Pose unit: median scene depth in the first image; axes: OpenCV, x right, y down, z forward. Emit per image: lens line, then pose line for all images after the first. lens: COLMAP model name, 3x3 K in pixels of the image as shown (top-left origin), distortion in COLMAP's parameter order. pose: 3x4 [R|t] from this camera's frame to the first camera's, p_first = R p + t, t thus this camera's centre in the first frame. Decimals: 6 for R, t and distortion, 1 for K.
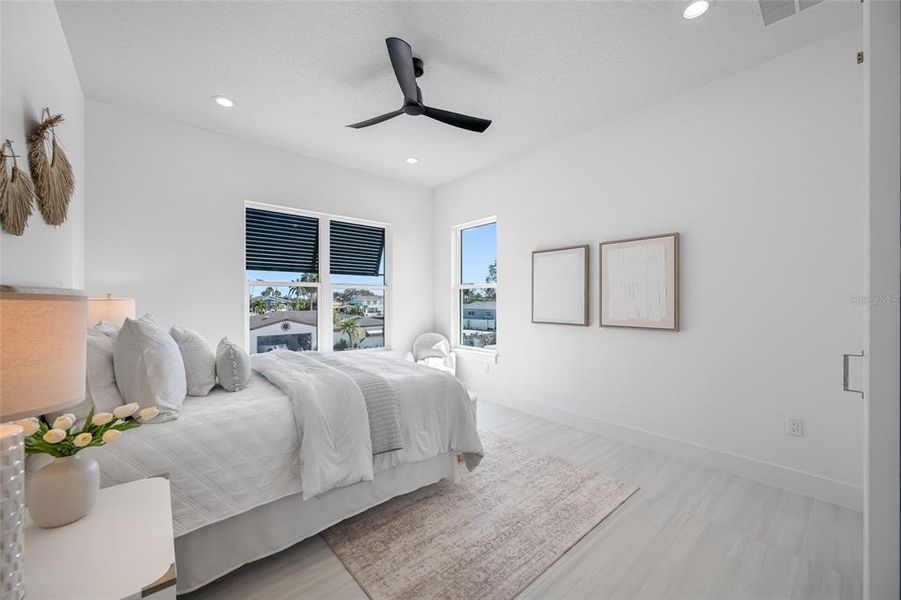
lens RADIAL K [[356.1, 0, 451.3], [0, 356.1, 303.2], [0, 0, 1]] dist [0.009513, 0.000325]
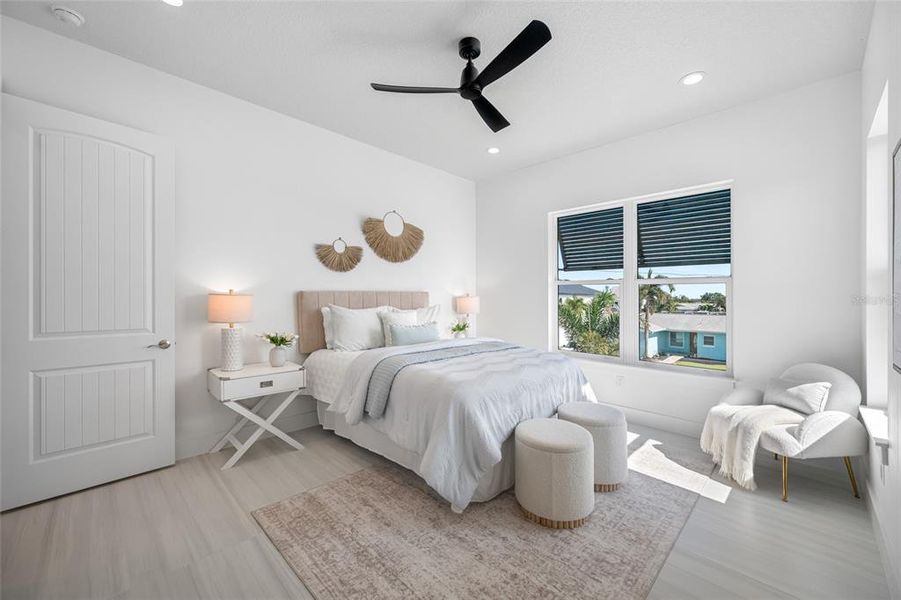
lens RADIAL K [[356.1, 0, 450.0], [0, 356.1, 294.3], [0, 0, 1]] dist [0.009513, 0.000325]
pose [[0.070284, -0.014629, -0.997420, 0.546124], [-0.016432, 0.999740, -0.015821, 0.003022], [0.997392, 0.017502, 0.070025, 0.578353]]
